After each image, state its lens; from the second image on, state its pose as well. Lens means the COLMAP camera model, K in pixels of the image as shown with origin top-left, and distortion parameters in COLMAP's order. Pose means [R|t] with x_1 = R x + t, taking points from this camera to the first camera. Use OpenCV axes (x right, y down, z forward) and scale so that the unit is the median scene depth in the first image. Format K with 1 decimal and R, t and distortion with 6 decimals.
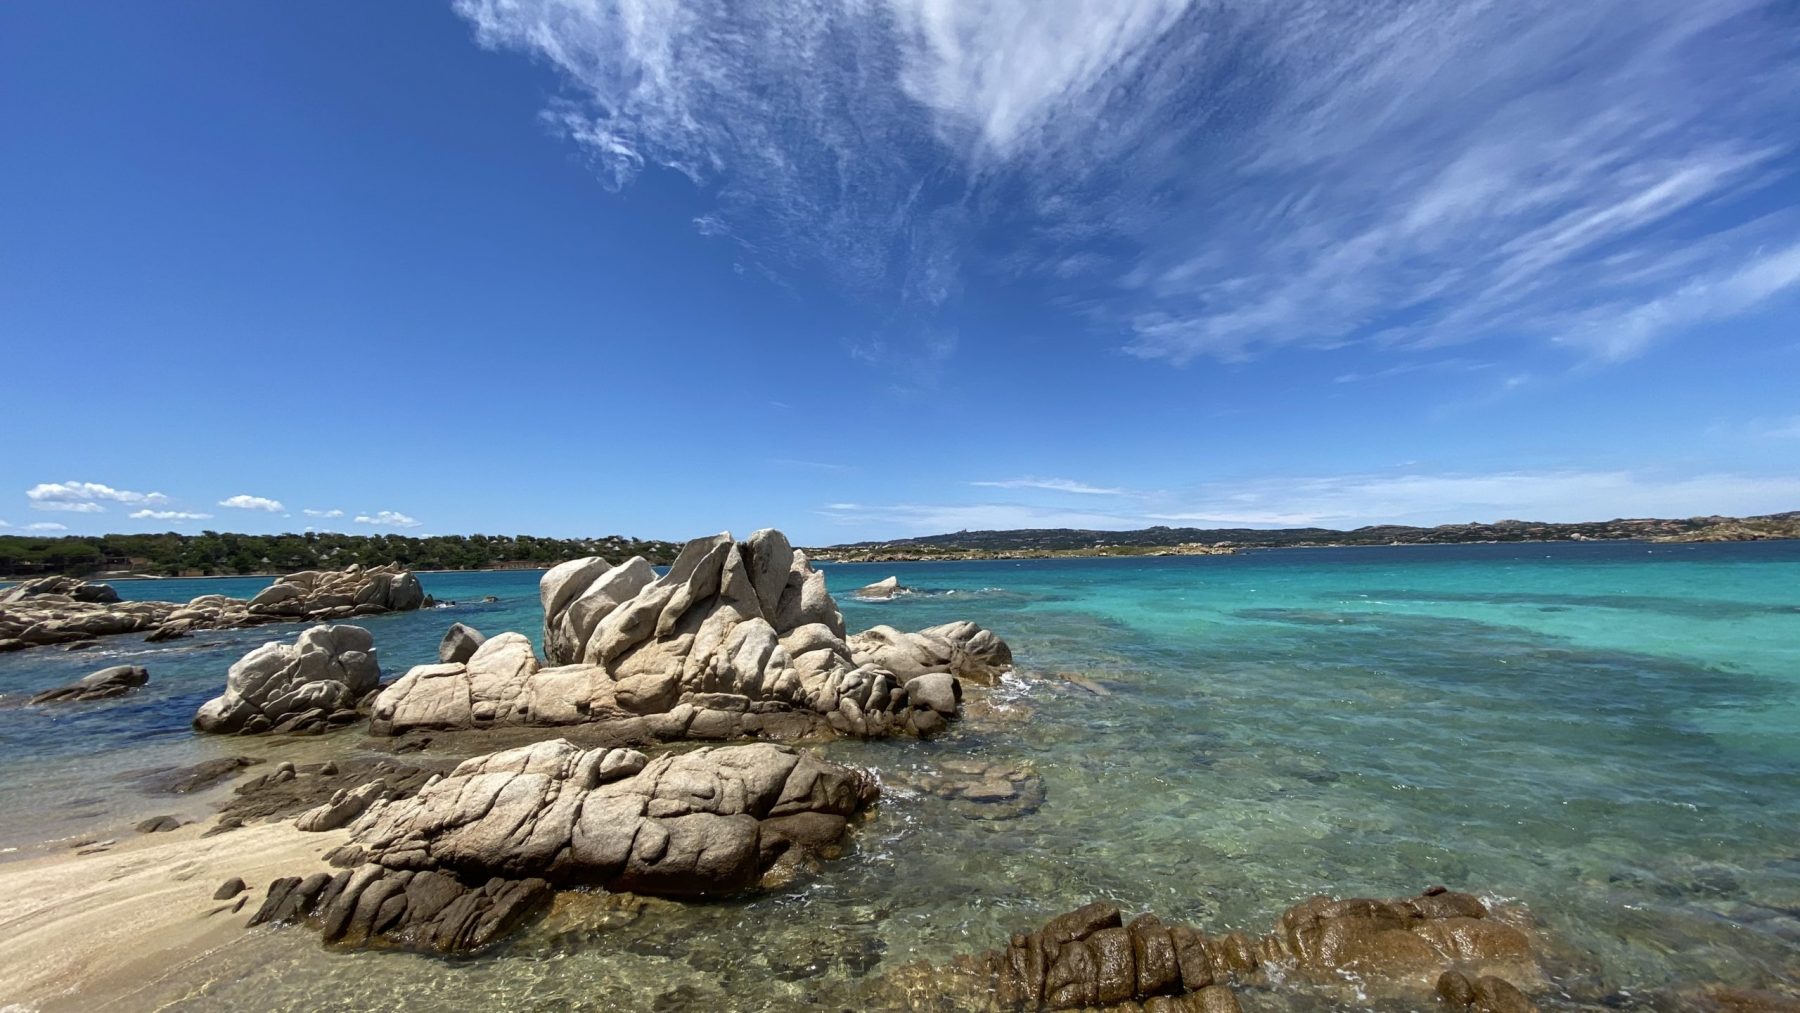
lens RADIAL K [[703.0, 0, 900.0], [0, 703.0, 506.5], [0, 0, 1]] dist [-0.013764, -0.009024]
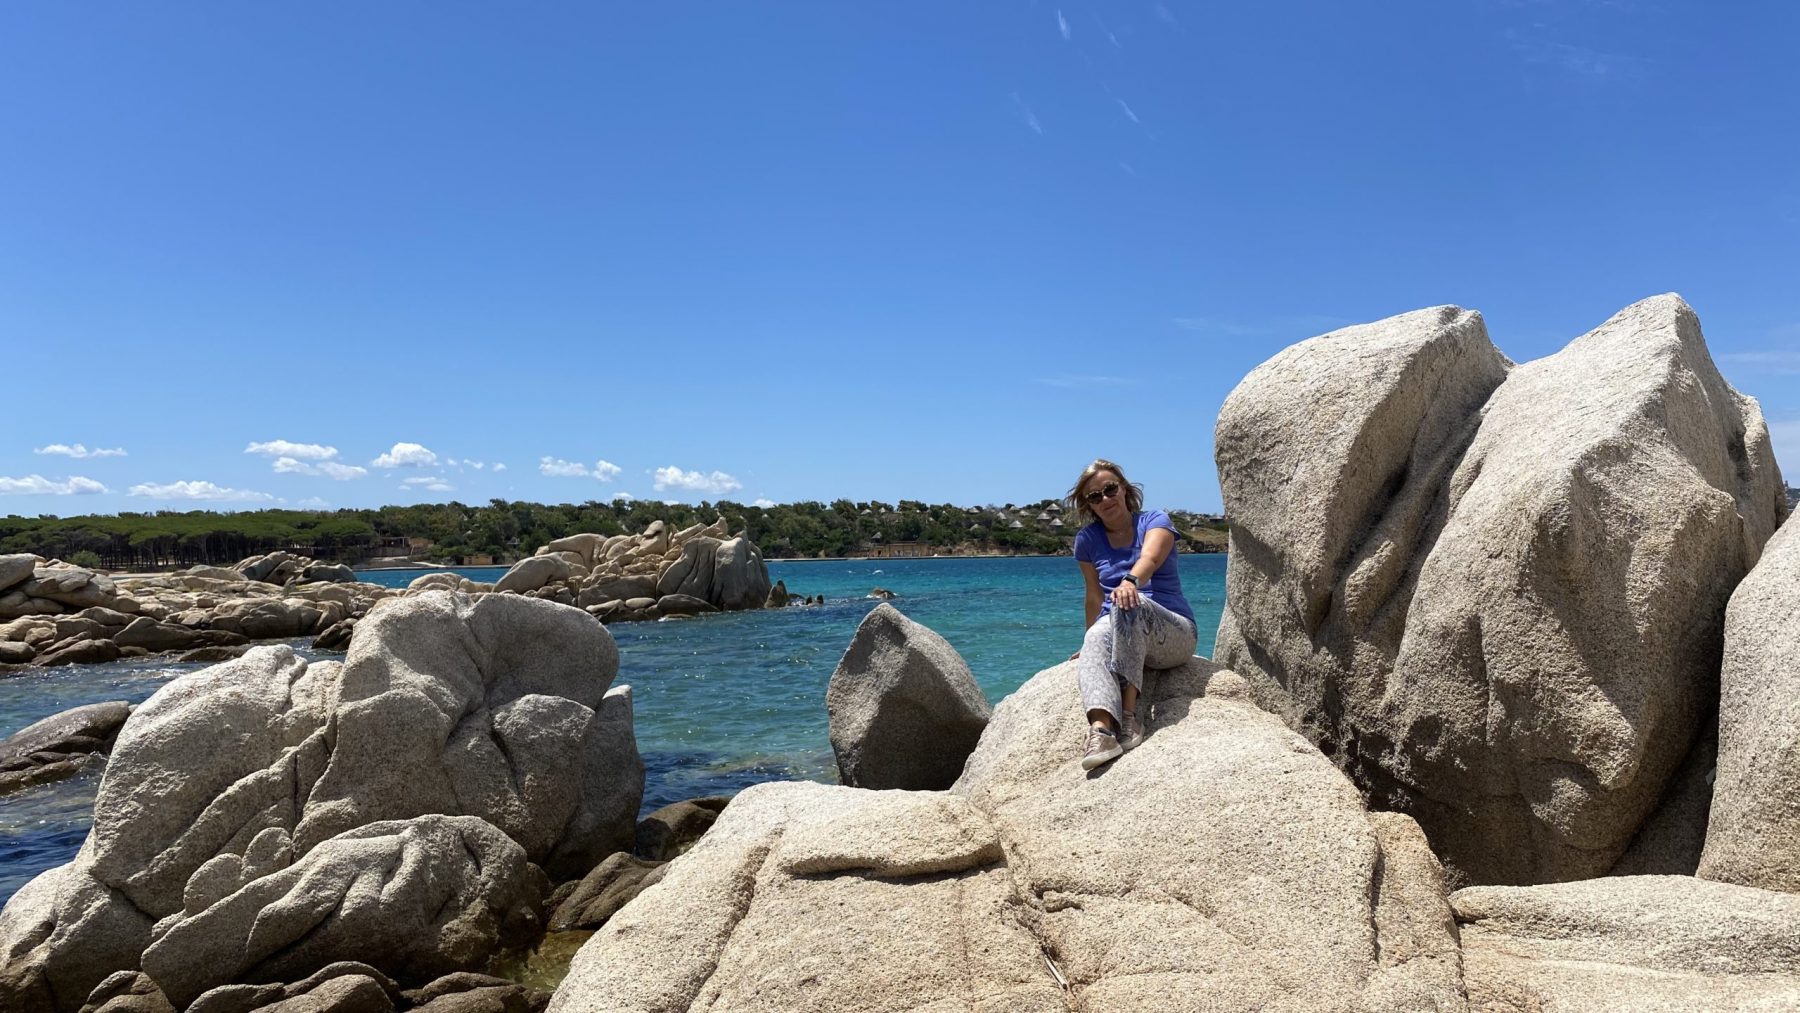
lens RADIAL K [[1336.5, 0, 900.0], [0, 1336.5, 506.5], [0, 0, 1]] dist [0.044152, -0.089123]
pose [[0.877629, -0.010099, -0.479234, -0.437616], [0.032934, 0.998686, 0.039267, 0.124472], [0.478208, -0.050245, 0.876808, 0.636236]]
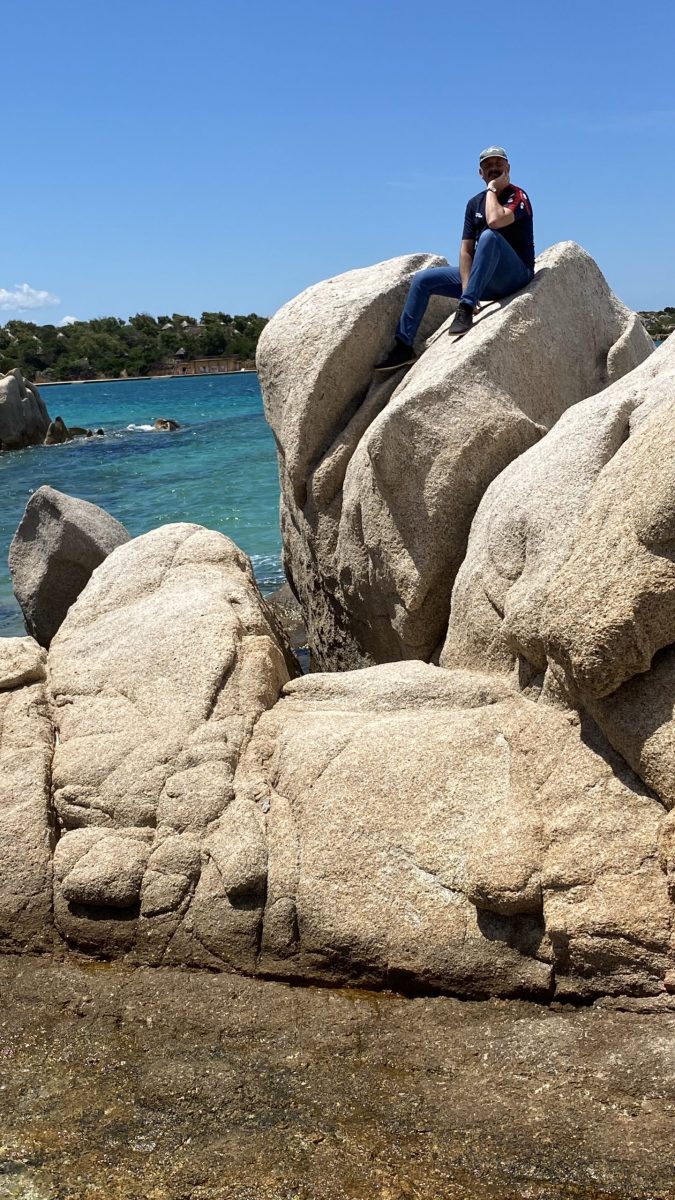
lens RADIAL K [[1347.0, 0, 337.5], [0, 1347.0, 600.0], [0, 0, 1]] dist [0.114271, 0.011801]
pose [[0.918236, 0.029514, -0.394933, -0.277371], [0.075936, 0.965596, 0.248714, 0.076369], [0.388686, -0.258367, 0.884403, 0.525225]]
